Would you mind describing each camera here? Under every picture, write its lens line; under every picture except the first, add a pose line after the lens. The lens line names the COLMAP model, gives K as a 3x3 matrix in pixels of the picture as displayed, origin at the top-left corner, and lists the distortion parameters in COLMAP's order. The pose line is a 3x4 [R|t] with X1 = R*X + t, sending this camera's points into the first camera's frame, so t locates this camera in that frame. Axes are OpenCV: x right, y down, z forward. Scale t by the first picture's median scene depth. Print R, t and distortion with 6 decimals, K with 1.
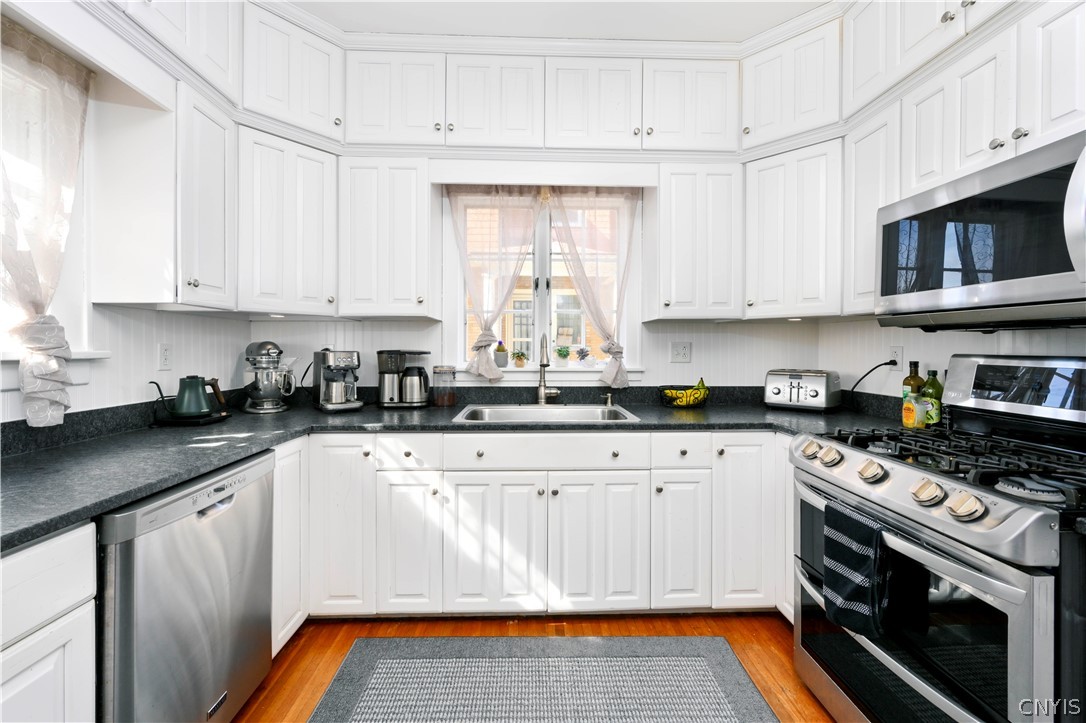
lens RADIAL K [[447.8, 0, 543.1], [0, 447.8, 347.7], [0, 0, 1]] dist [-0.002607, 0.000201]
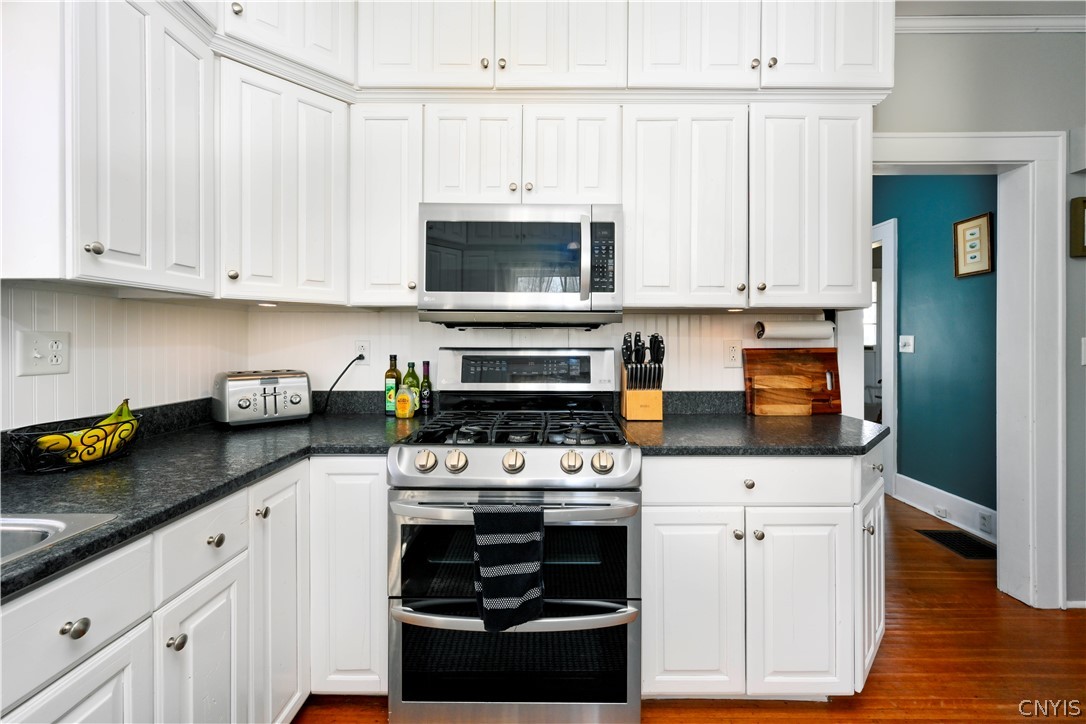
lens RADIAL K [[447.8, 0, 534.6], [0, 447.8, 342.3], [0, 0, 1]] dist [-0.002607, 0.000201]
pose [[0.029035, -0.001487, 0.999577, -0.183819], [-0.000306, 0.999999, 0.001497, -0.000845], [-0.999578, -0.000350, 0.029034, 0.549819]]
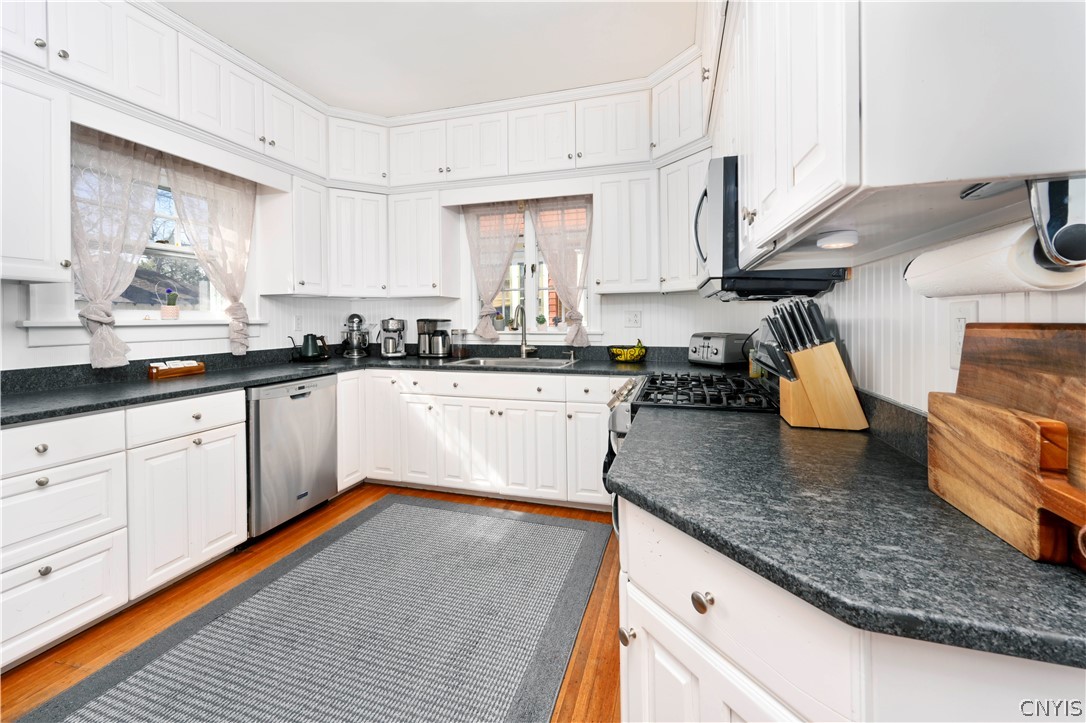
lens RADIAL K [[447.8, 0, 524.0], [0, 447.8, 322.0], [0, 0, 1]] dist [-0.002607, 0.000201]
pose [[0.942914, -0.004374, -0.333008, 0.519145], [0.007648, 0.999934, 0.008521, 0.006227], [0.332949, -0.010581, 0.942886, -0.327630]]
